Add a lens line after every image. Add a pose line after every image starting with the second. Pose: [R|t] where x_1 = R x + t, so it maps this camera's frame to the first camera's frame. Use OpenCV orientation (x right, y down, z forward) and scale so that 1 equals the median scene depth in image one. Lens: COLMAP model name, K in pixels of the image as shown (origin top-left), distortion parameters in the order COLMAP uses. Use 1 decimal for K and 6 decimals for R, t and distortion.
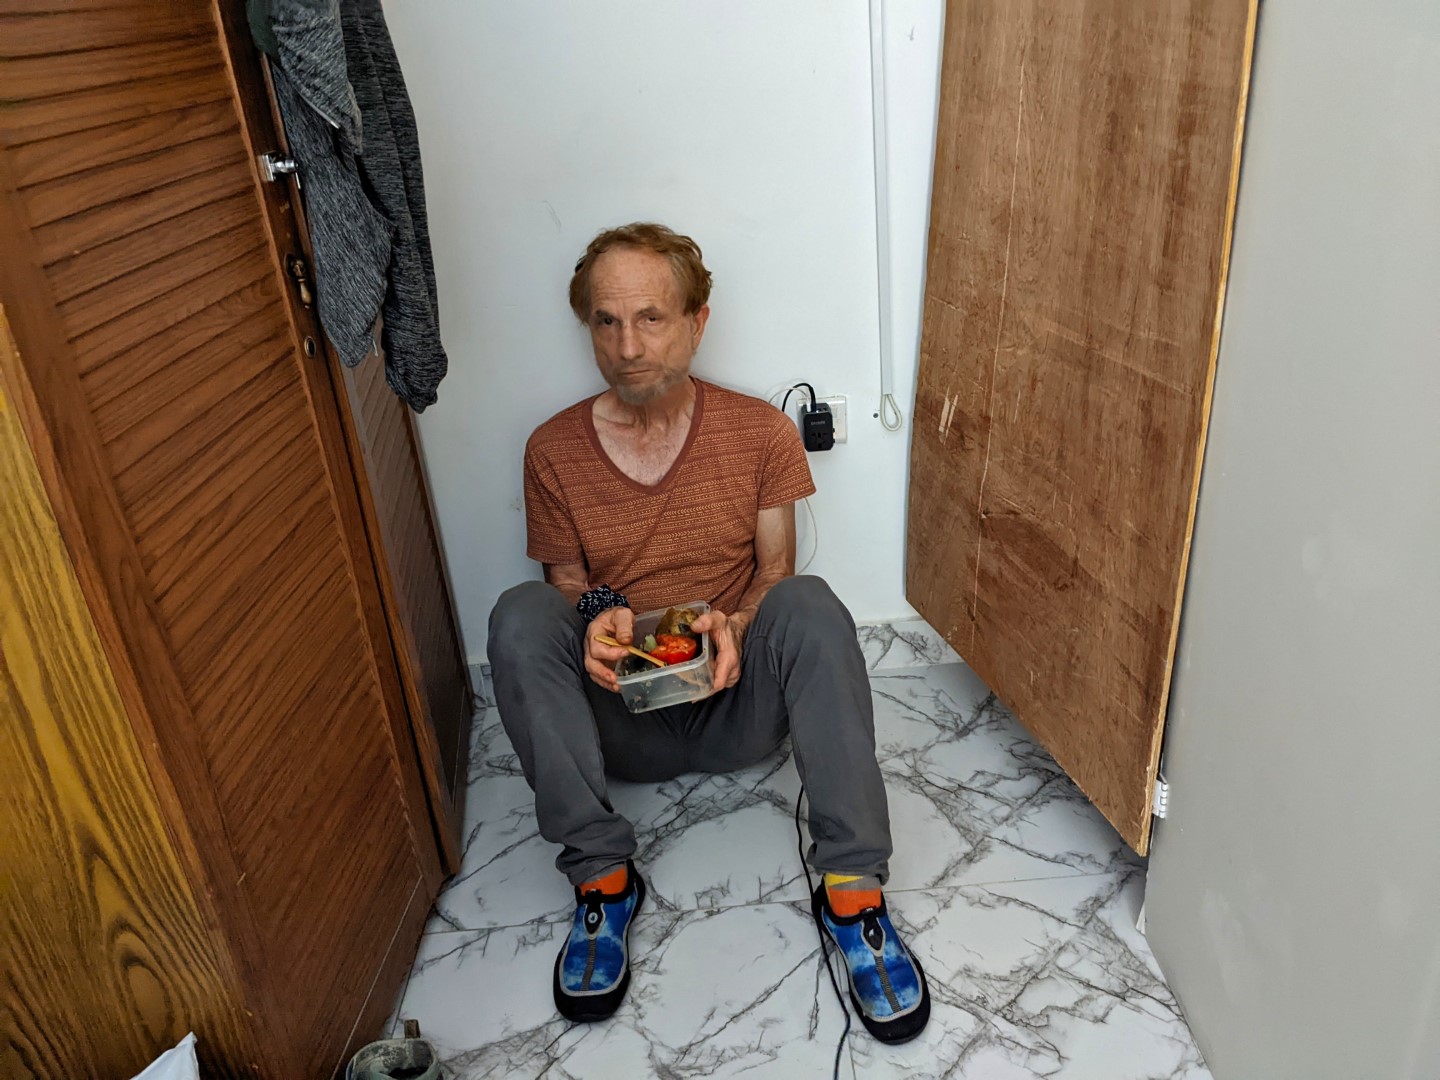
lens RADIAL K [[1152.4, 0, 719.9], [0, 1152.4, 532.9], [0, 0, 1]] dist [0.036501, 0.002115]
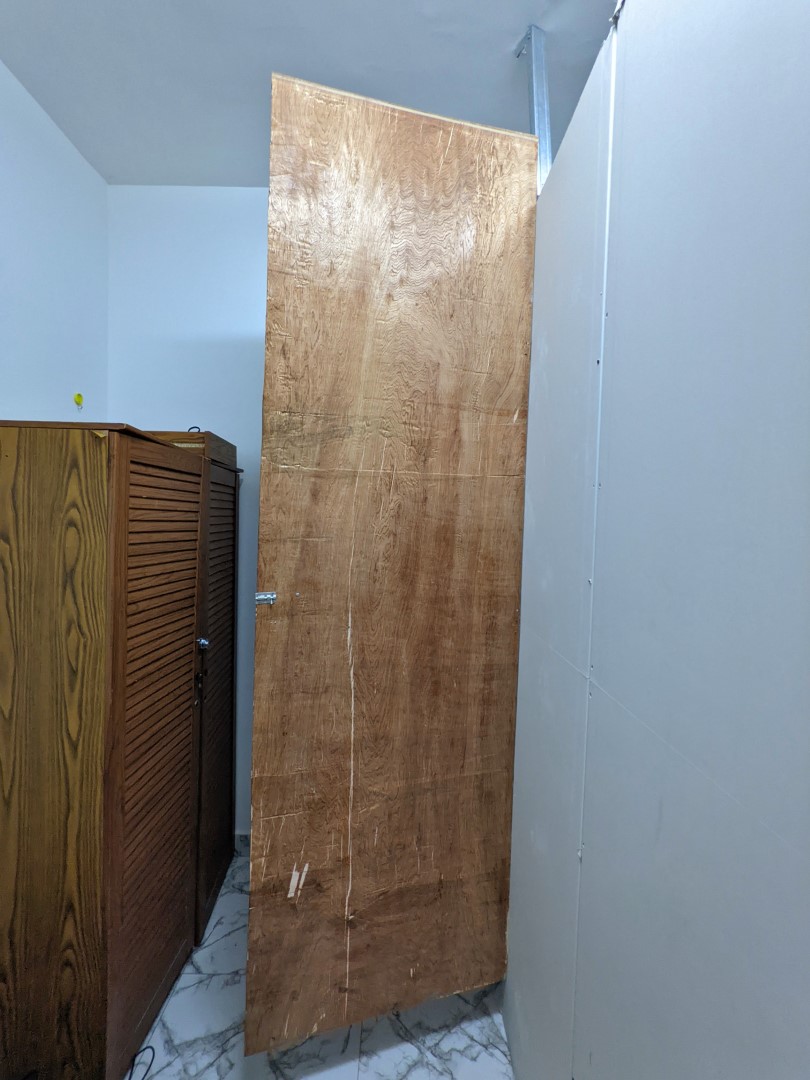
lens RADIAL K [[513.0, 0, 400.5], [0, 513.0, 538.7], [0, 0, 1]] dist [-0.001327, 0.012039]
pose [[0.993142, 0.116240, -0.012543, 0.085357], [-0.111319, 0.907361, -0.405344, -0.065300], [-0.035736, 0.403960, 0.914078, -0.300114]]
